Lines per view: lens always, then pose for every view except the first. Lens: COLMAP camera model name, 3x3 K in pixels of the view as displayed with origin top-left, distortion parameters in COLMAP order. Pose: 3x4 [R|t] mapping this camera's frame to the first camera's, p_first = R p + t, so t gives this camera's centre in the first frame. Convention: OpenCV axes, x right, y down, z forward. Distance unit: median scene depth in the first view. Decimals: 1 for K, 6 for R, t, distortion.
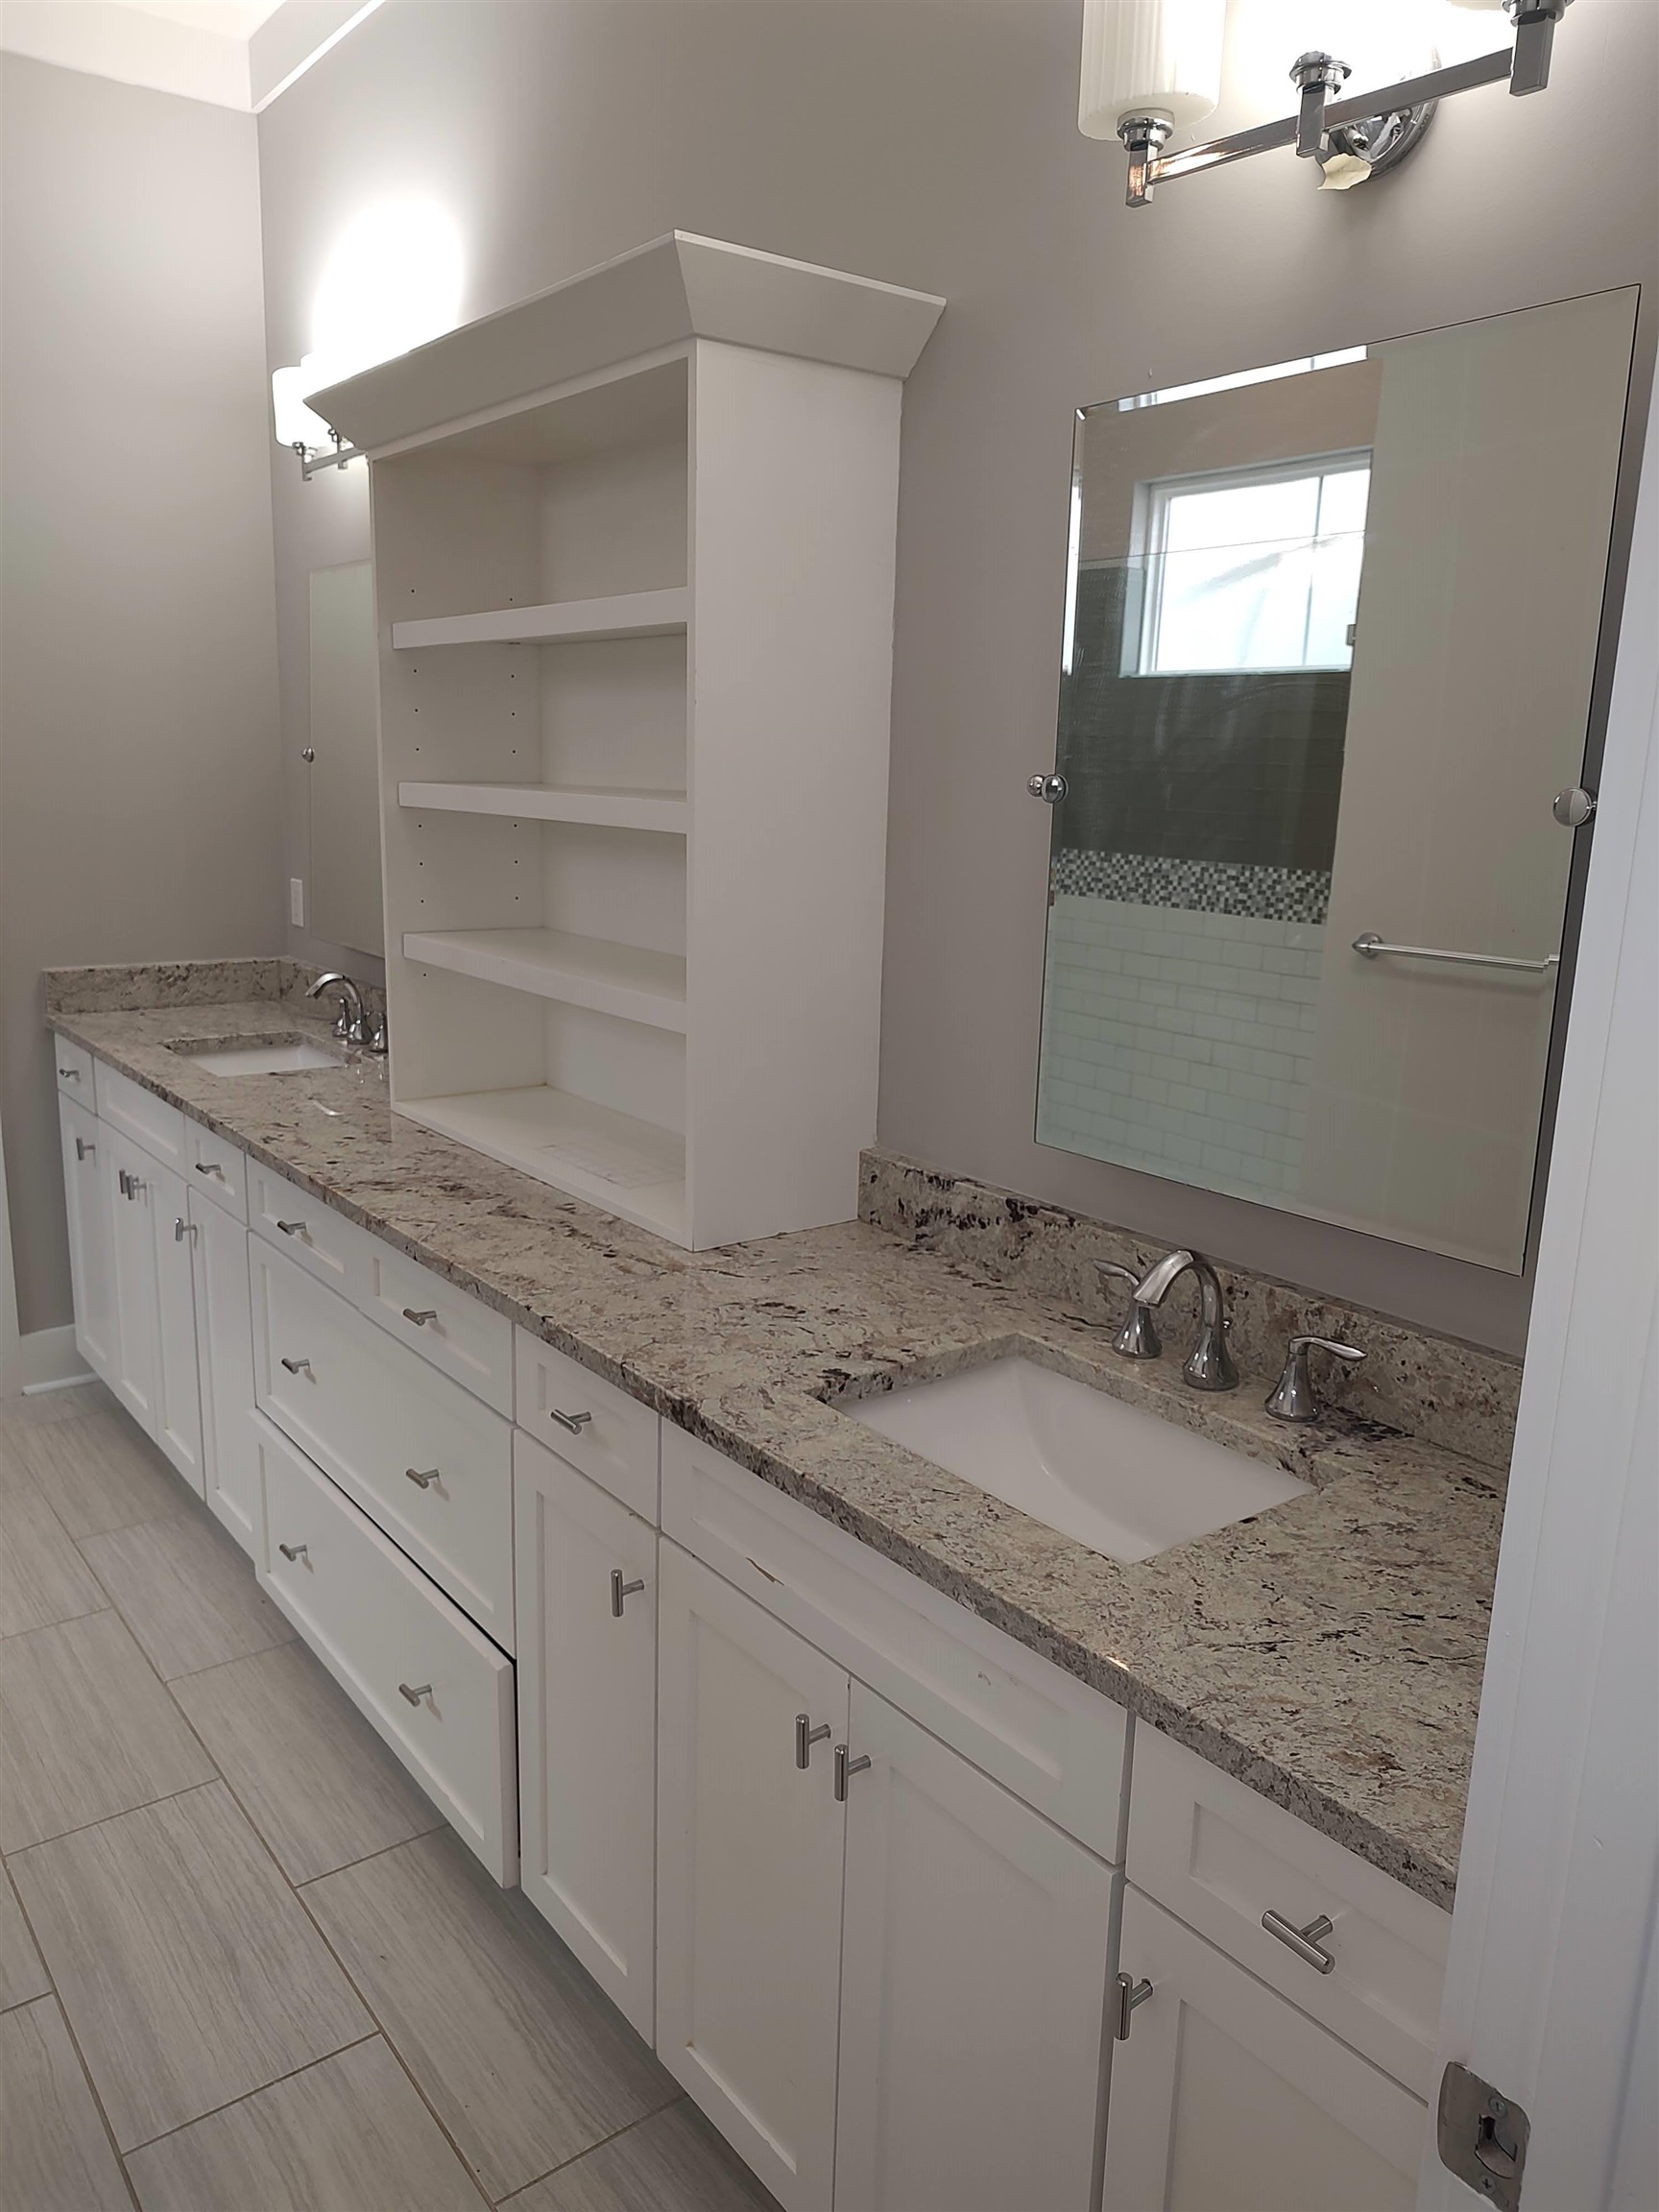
lens RADIAL K [[1584.5, 0, 816.1], [0, 1584.5, 1105.2], [0, 0, 1]] dist [0.018204, -0.021997]
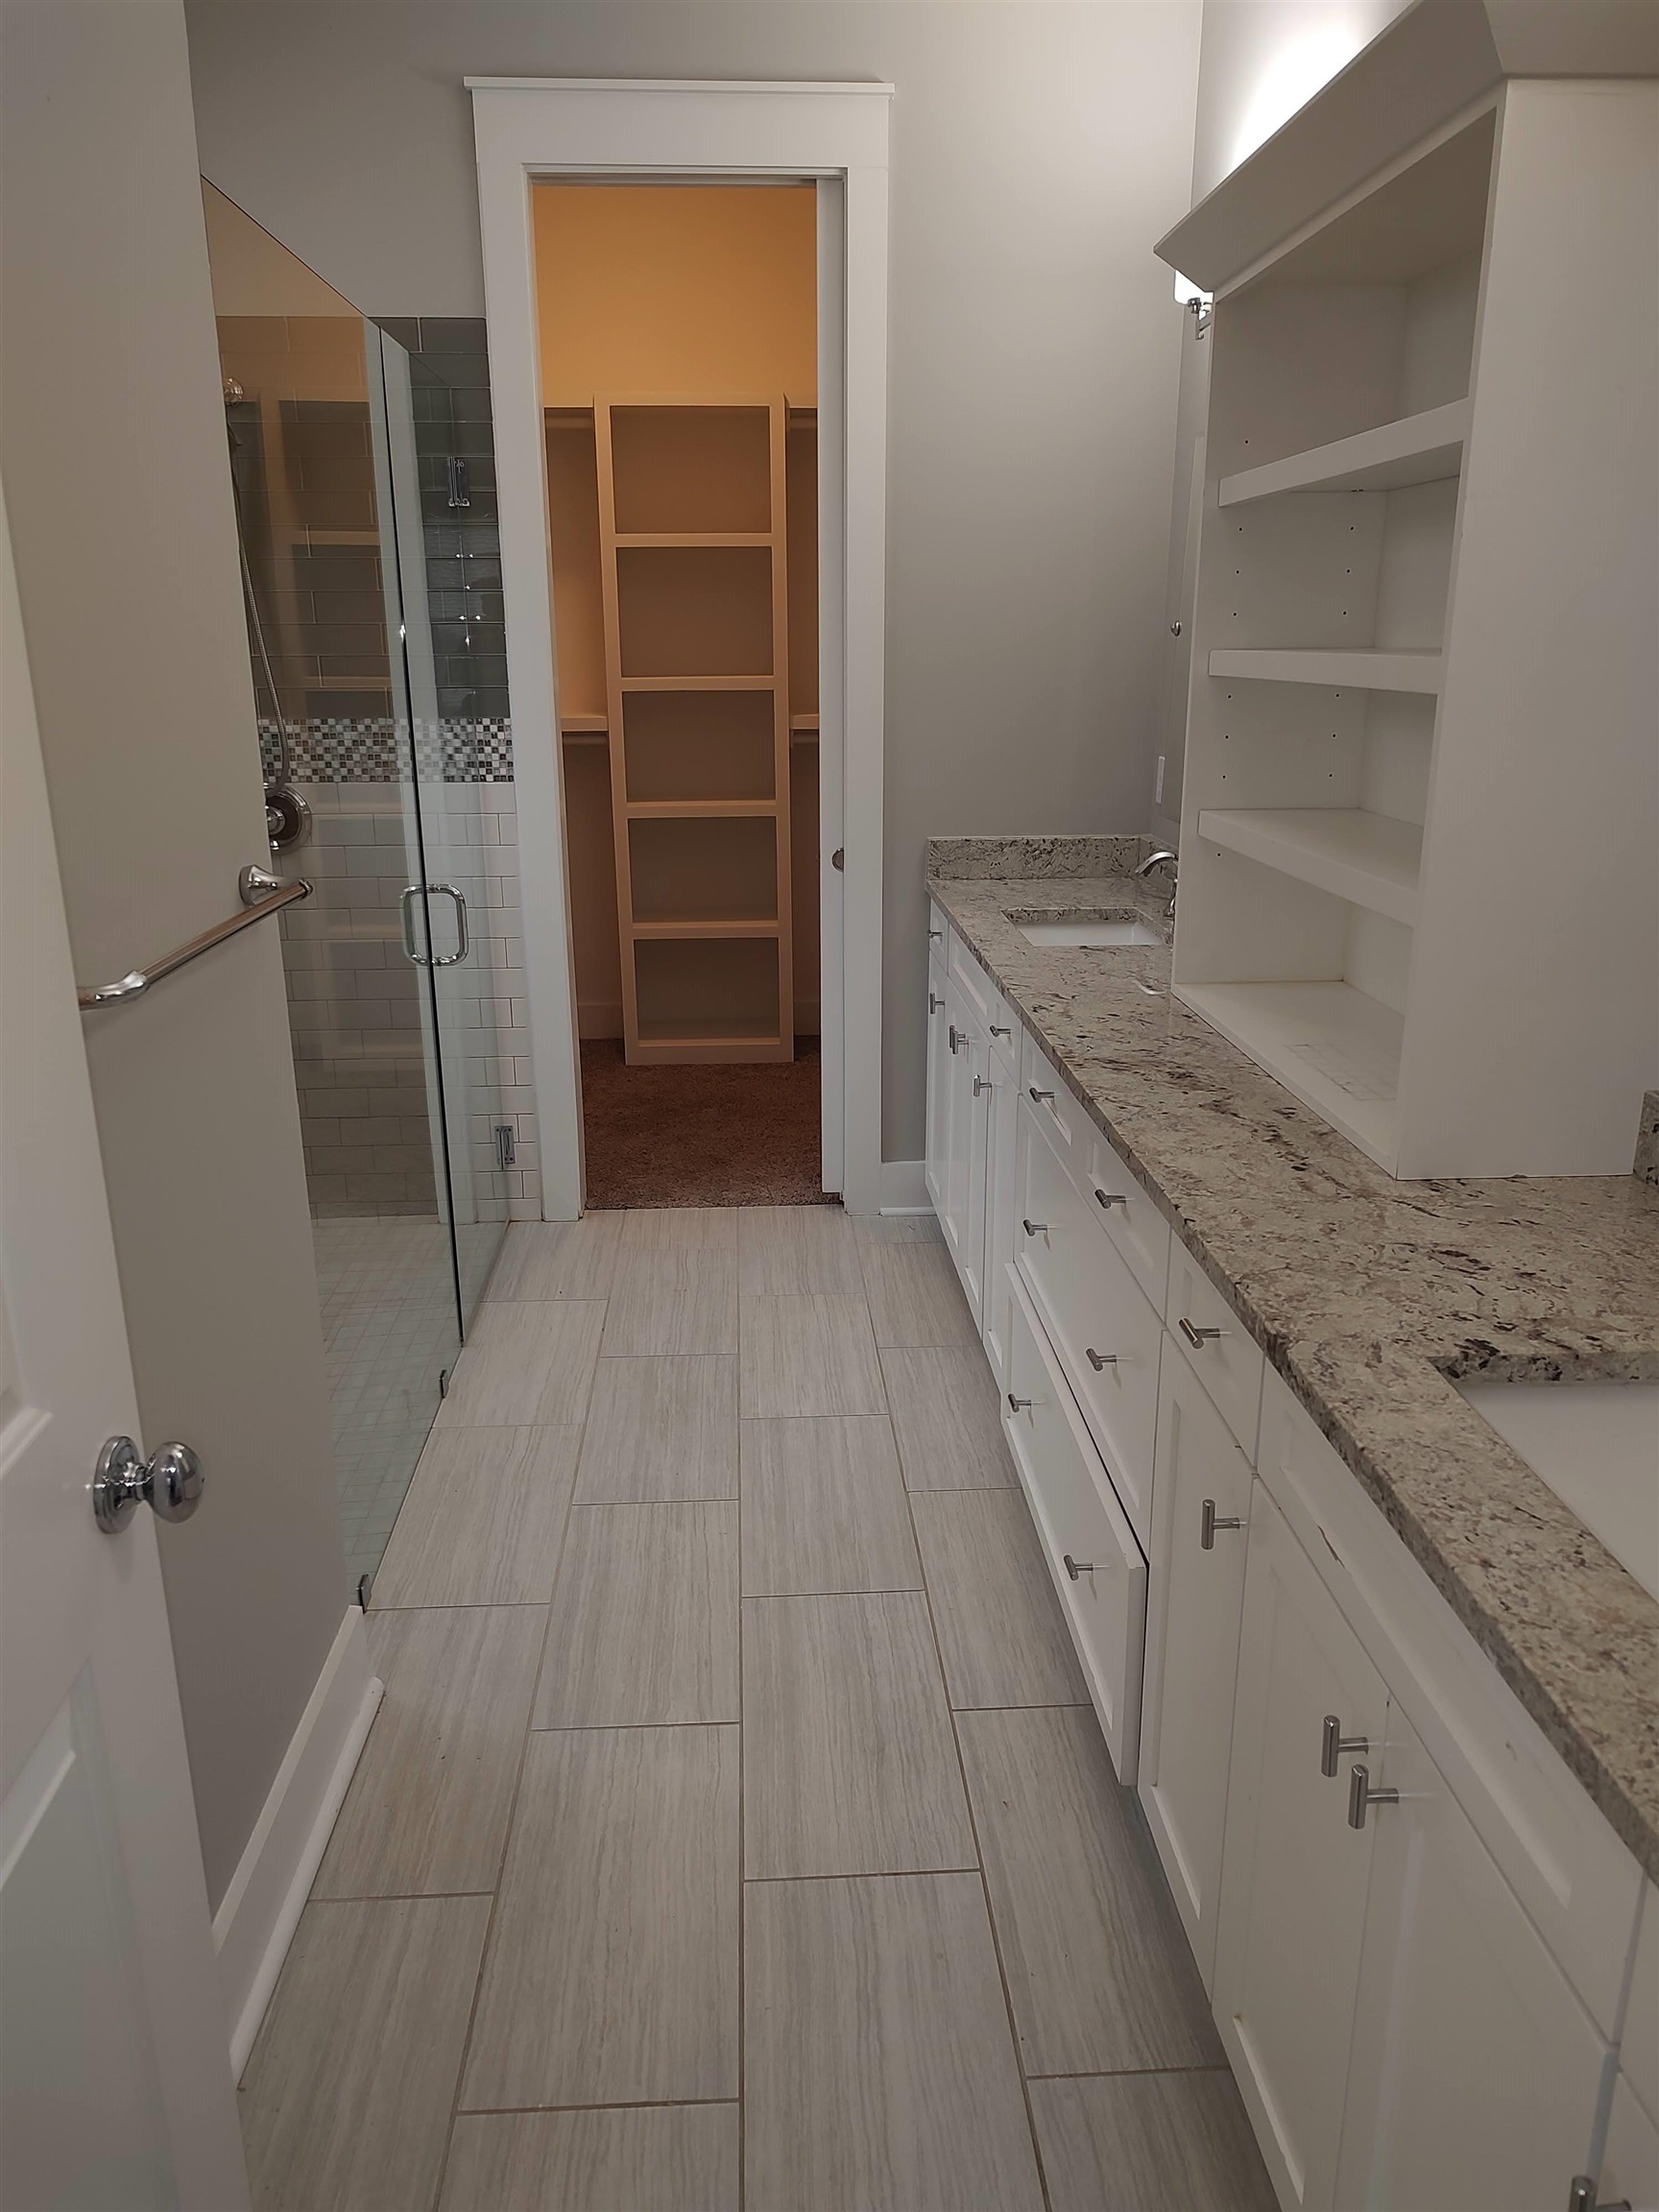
lens RADIAL K [[1567.5, 0, 826.6], [0, 1567.5, 1097.4], [0, 0, 1]] dist [0.027612, -0.026979]
pose [[0.825534, 0.133715, -0.548283, 0.130982], [-0.098072, 0.990734, 0.093956, -0.003806], [0.555766, -0.023793, 0.830998, 0.095338]]
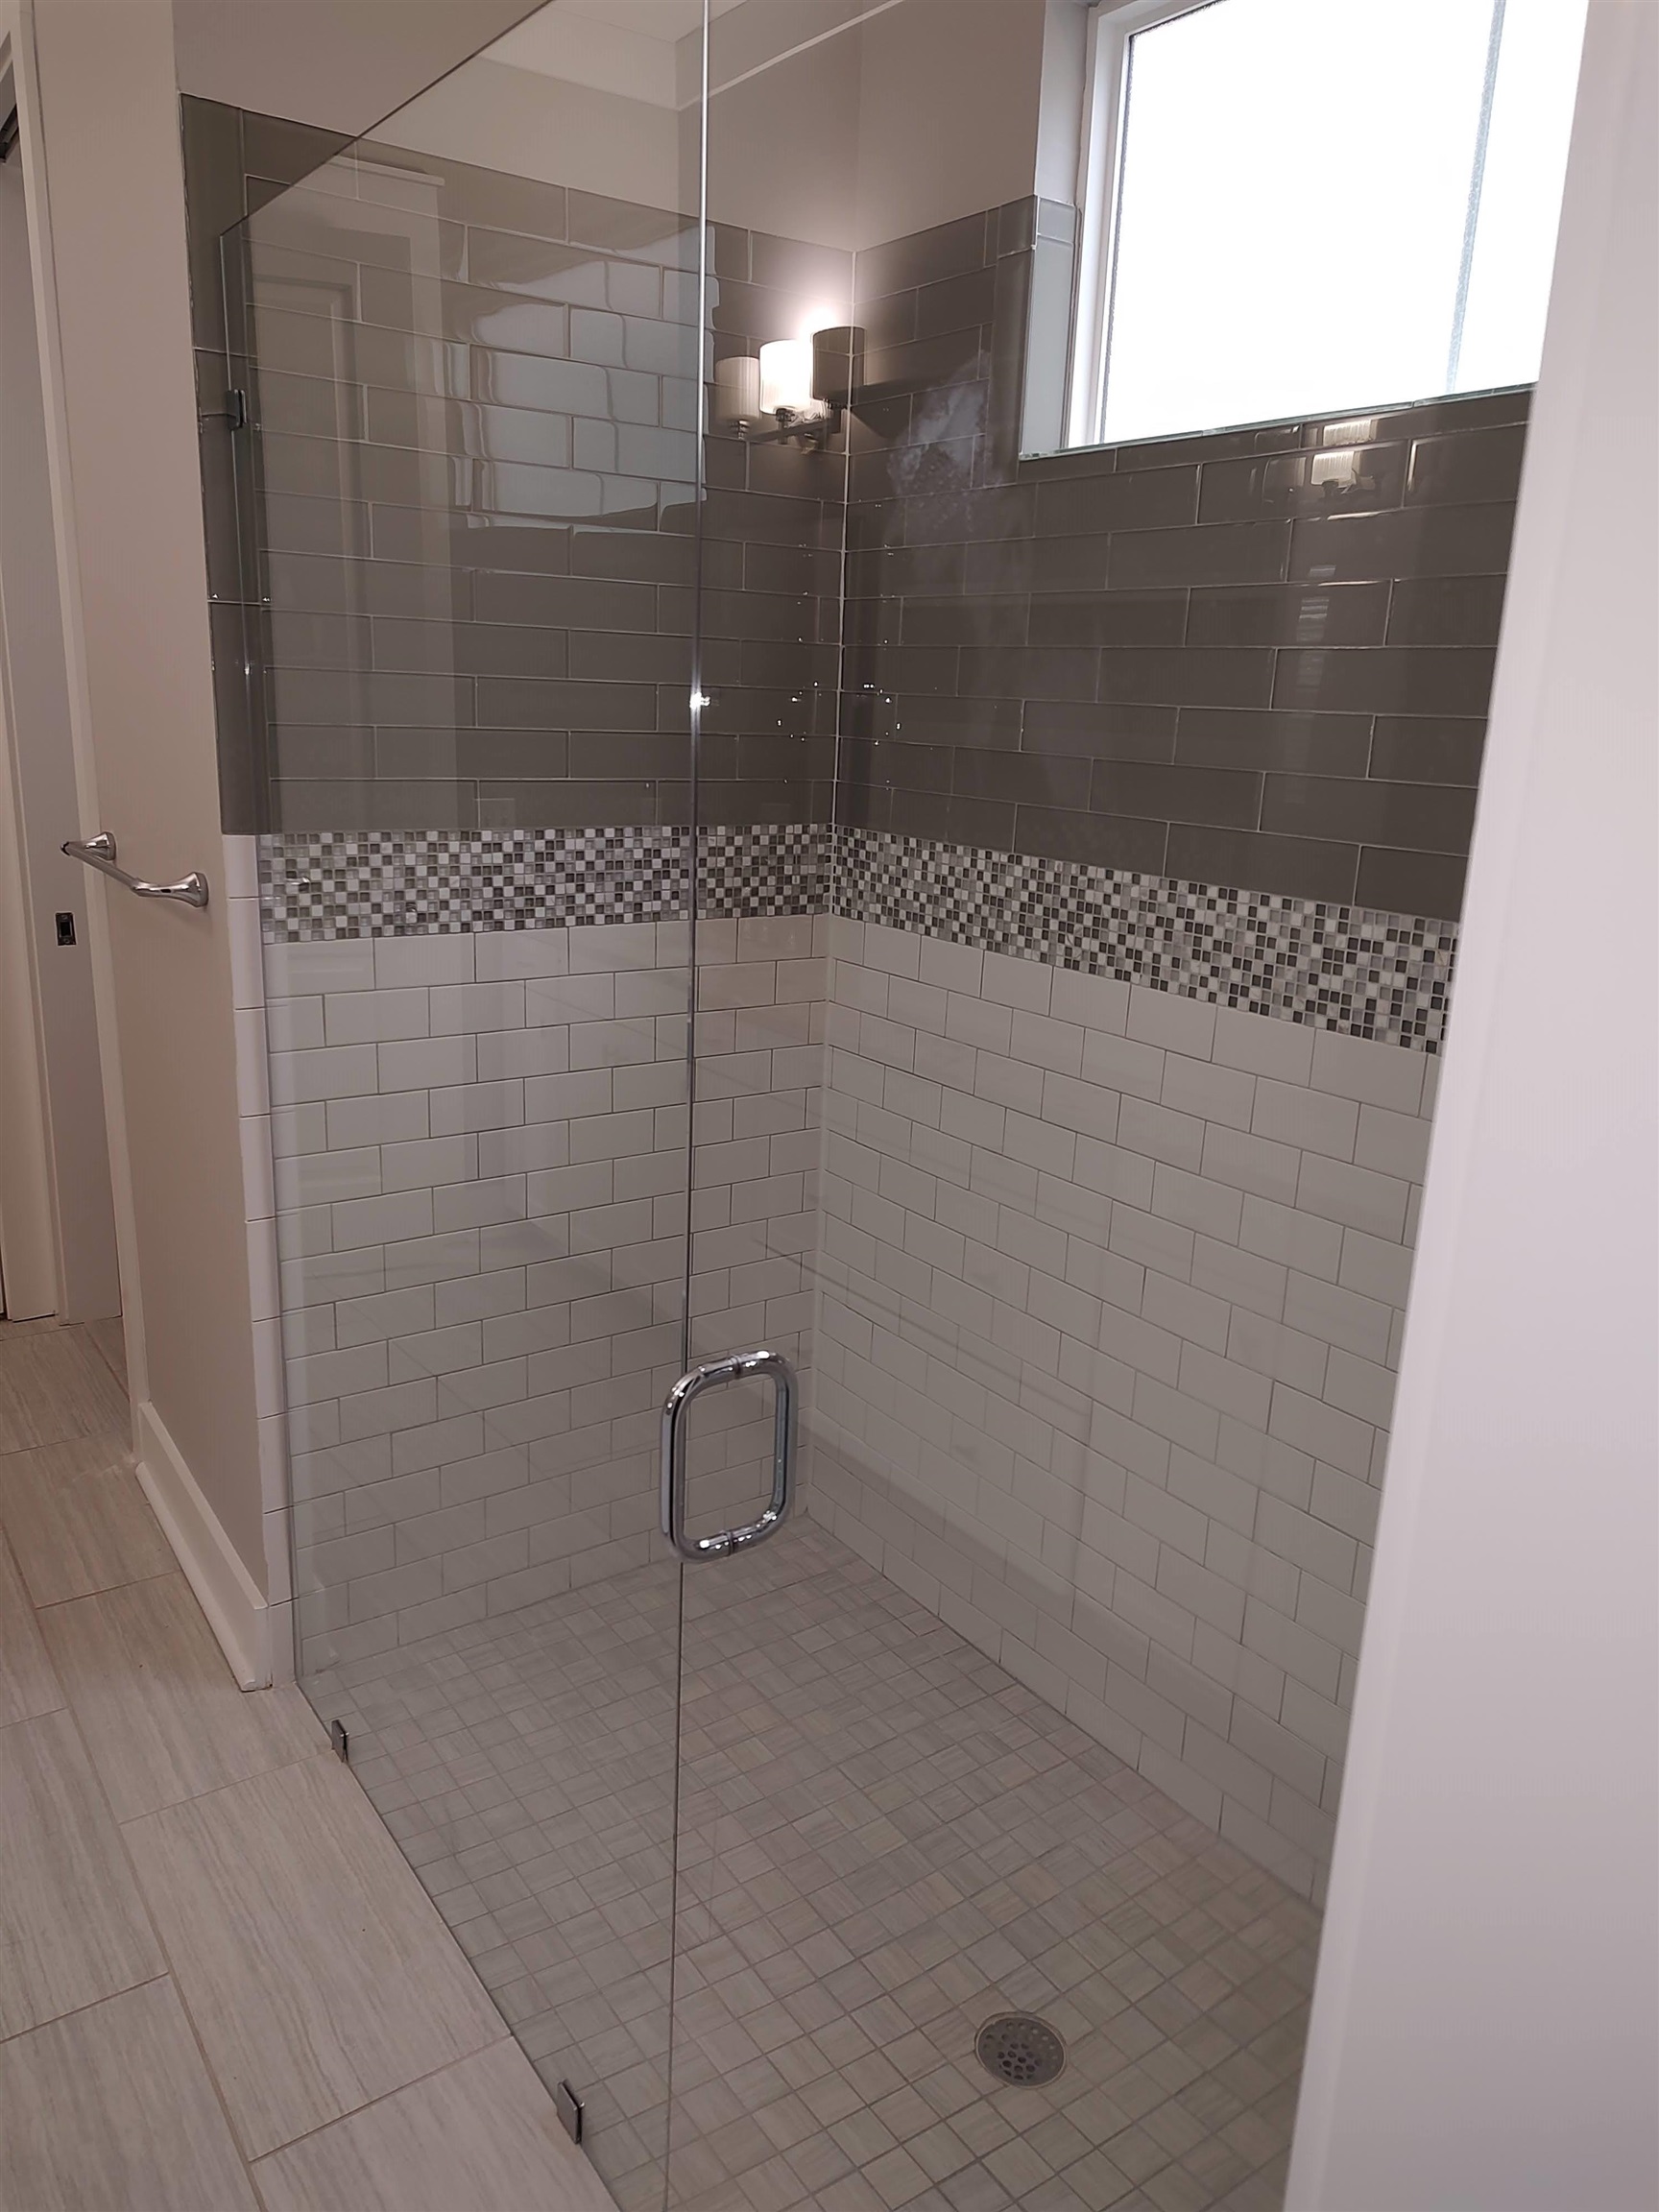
lens RADIAL K [[1548.8, 0, 829.5], [0, 1548.8, 1106.0], [0, 0, 1]] dist [0.009764, 0.004708]
pose [[-0.997174, -0.073994, 0.013017, -1.115566], [-0.060180, 0.890394, 0.451196, -0.389864], [-0.044976, 0.449137, -0.892330, 1.670732]]
